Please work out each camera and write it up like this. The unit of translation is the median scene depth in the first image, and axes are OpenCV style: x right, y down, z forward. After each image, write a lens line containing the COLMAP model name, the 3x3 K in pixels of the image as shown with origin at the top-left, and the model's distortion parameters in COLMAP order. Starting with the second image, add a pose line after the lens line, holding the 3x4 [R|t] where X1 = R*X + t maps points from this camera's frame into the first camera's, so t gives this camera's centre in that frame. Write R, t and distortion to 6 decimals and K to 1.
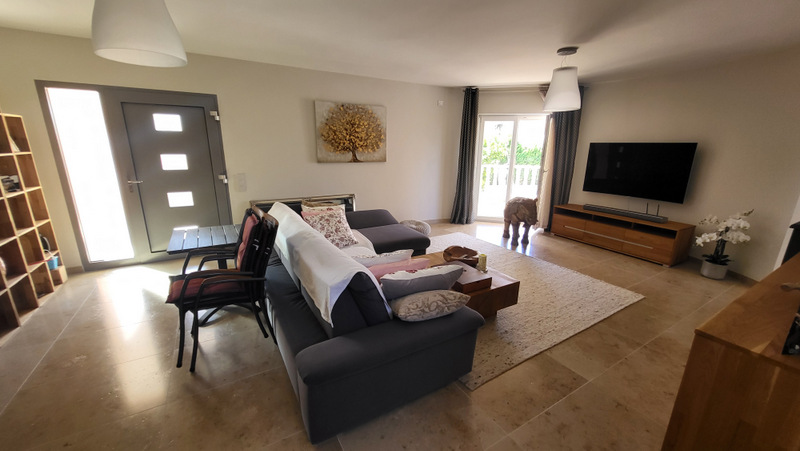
lens RADIAL K [[314.5, 0, 404.3], [0, 314.5, 228.6], [0, 0, 1]] dist [0.000422, -0.000139]
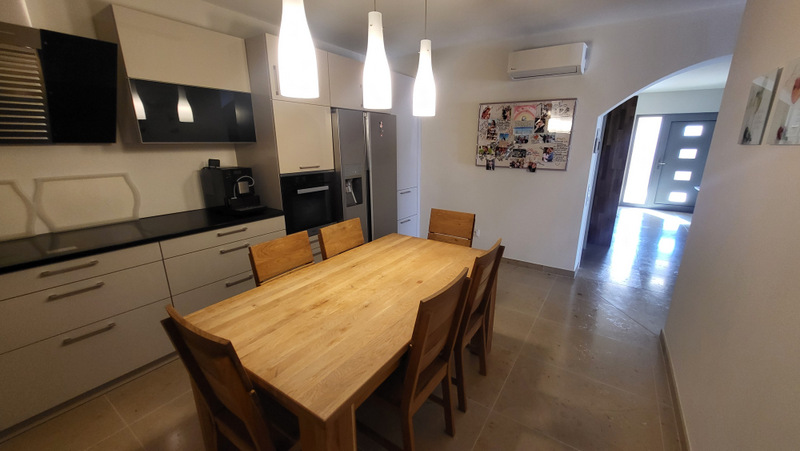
lens RADIAL K [[314.5, 0, 404.3], [0, 314.5, 228.6], [0, 0, 1]] dist [0.000422, -0.000139]
pose [[0.424461, 0.223535, -0.877420, 0.205696], [-0.228024, 0.964204, 0.135335, 0.296542], [0.876264, 0.142628, 0.460238, -1.064192]]
